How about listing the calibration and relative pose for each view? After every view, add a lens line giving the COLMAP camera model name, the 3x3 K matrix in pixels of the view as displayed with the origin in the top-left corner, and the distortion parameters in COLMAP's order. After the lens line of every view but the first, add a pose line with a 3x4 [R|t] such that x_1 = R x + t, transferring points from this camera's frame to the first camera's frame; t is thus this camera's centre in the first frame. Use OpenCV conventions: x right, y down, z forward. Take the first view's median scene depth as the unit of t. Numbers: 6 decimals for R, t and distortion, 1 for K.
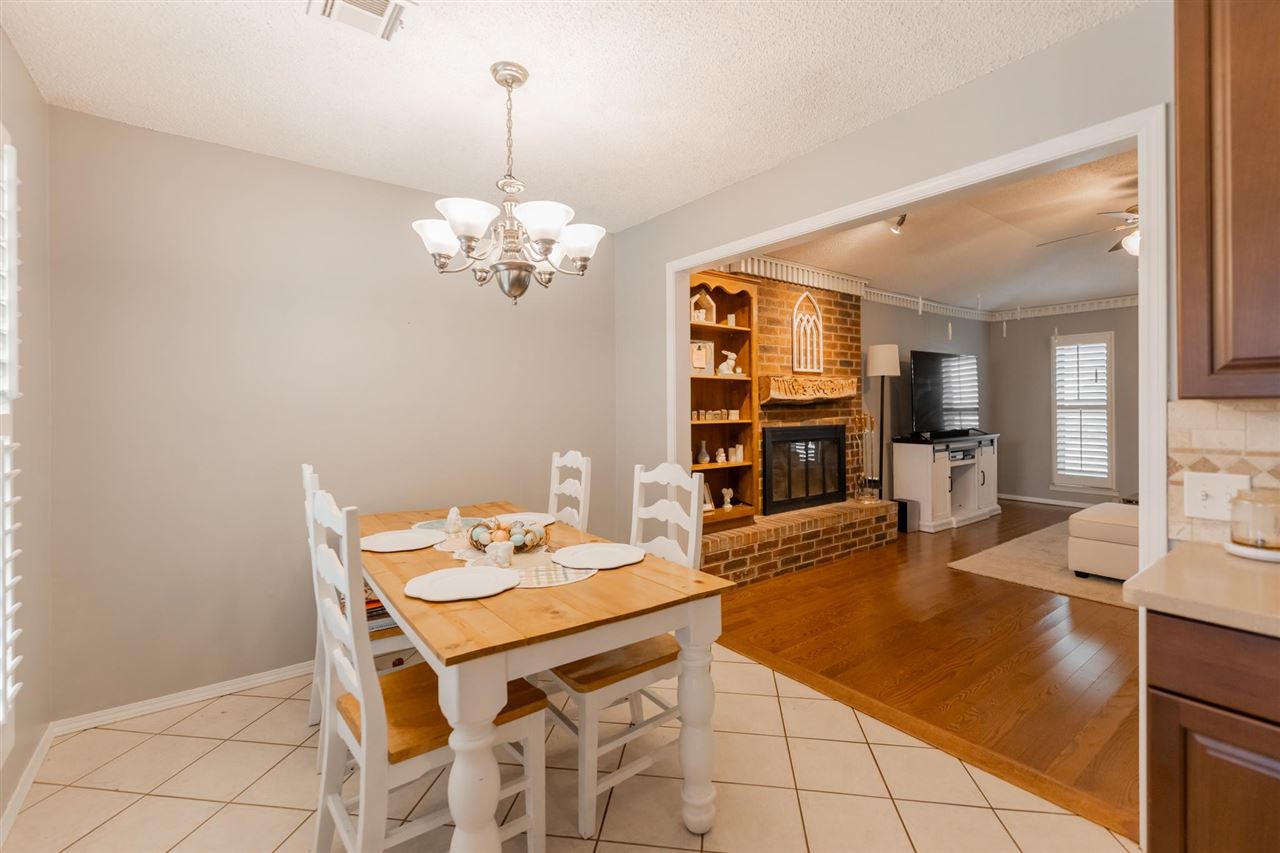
lens RADIAL K [[560.7, 0, 647.2], [0, 560.7, 410.0], [0, 0, 1]] dist [0.004734, -0.000689]
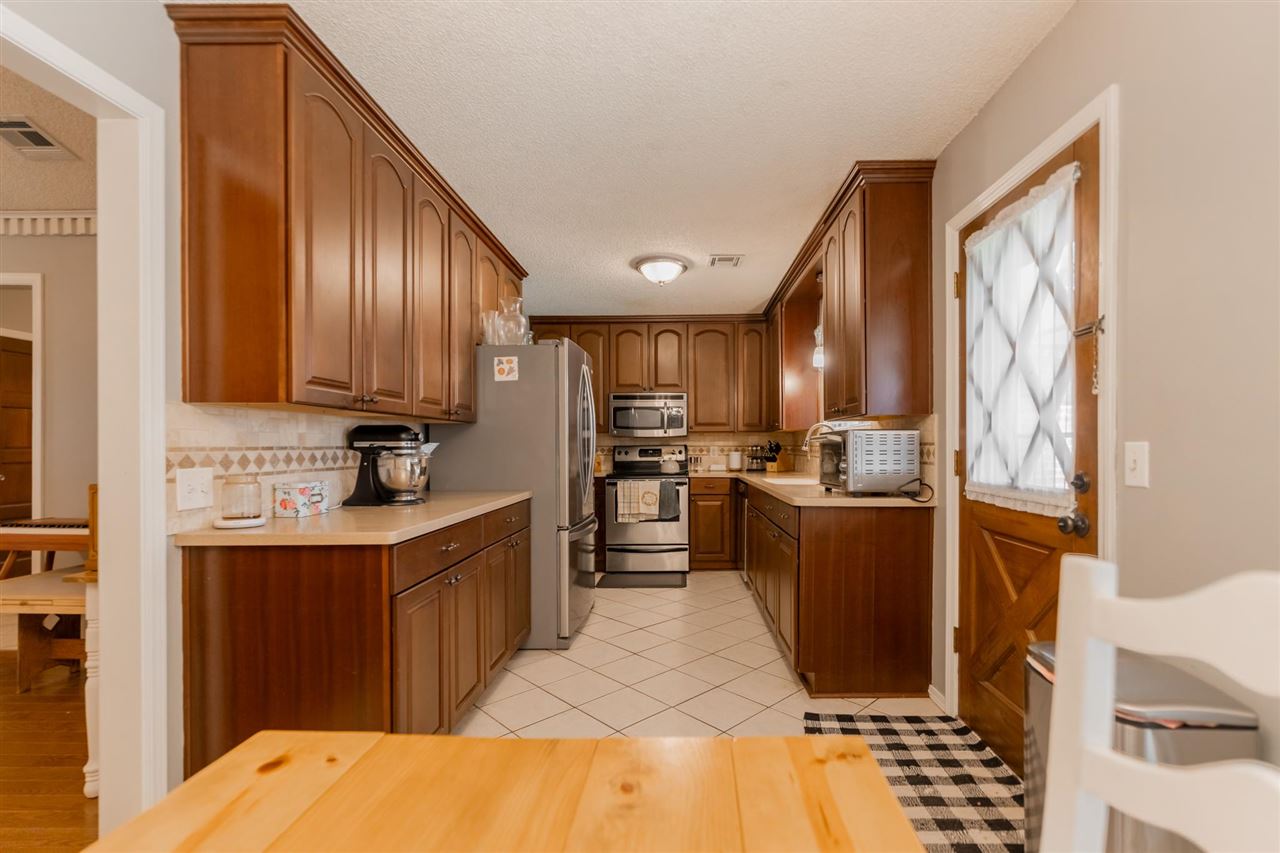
lens RADIAL K [[560.7, 0, 674.5], [0, 560.7, 483.0], [0, 0, 1]] dist [0.004734, -0.000689]
pose [[-0.785558, -0.038188, 0.617609, -0.160515], [0.004607, 0.997705, 0.067549, 0.024212], [-0.618771, 0.055909, -0.783579, 0.446109]]
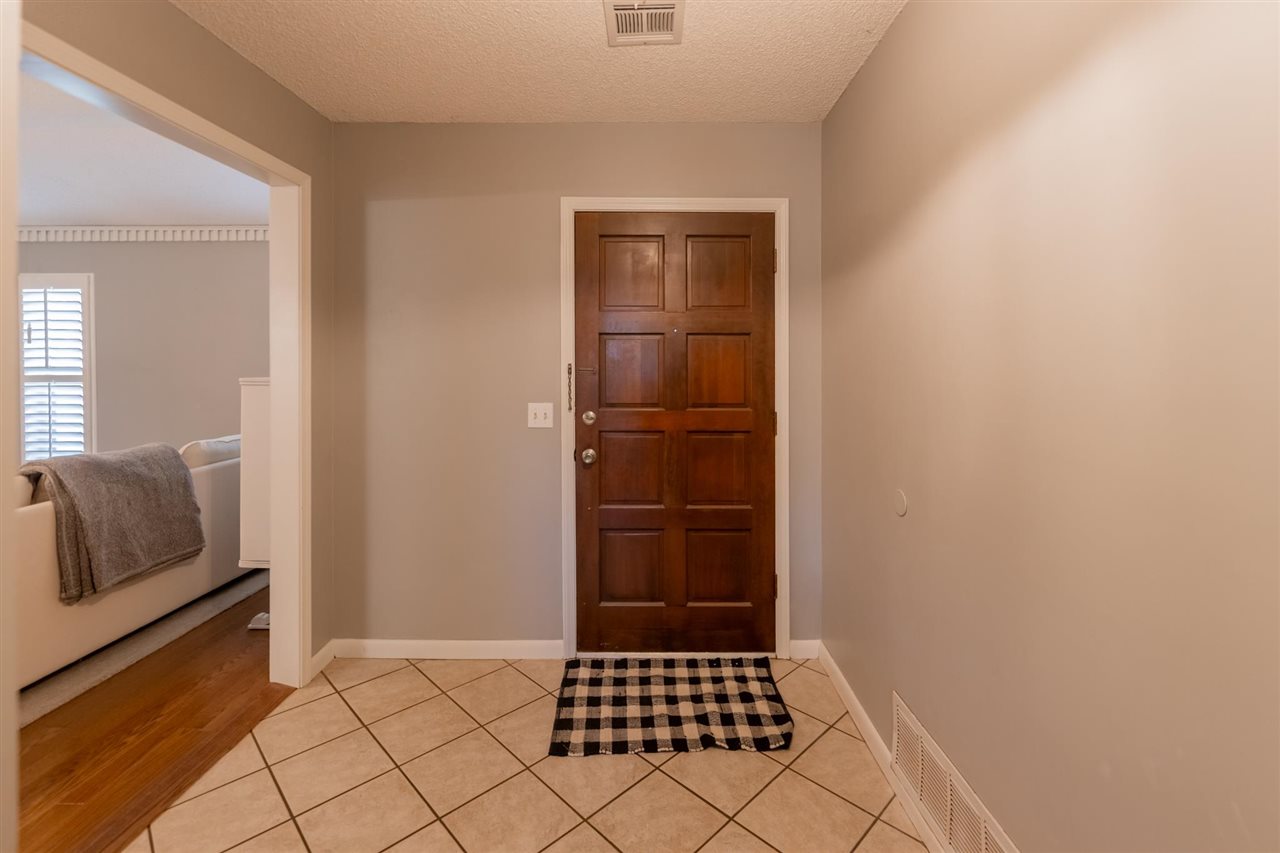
lens RADIAL K [[585.6, 0, 666.5], [0, 585.6, 364.2], [0, 0, 1]] dist [-0.010108, -0.000778]
pose [[0.604730, 0.001362, 0.796430, 1.022271], [0.009153, 0.999921, -0.008660, -0.015078], [-0.796378, 0.012526, 0.604669, -0.046518]]
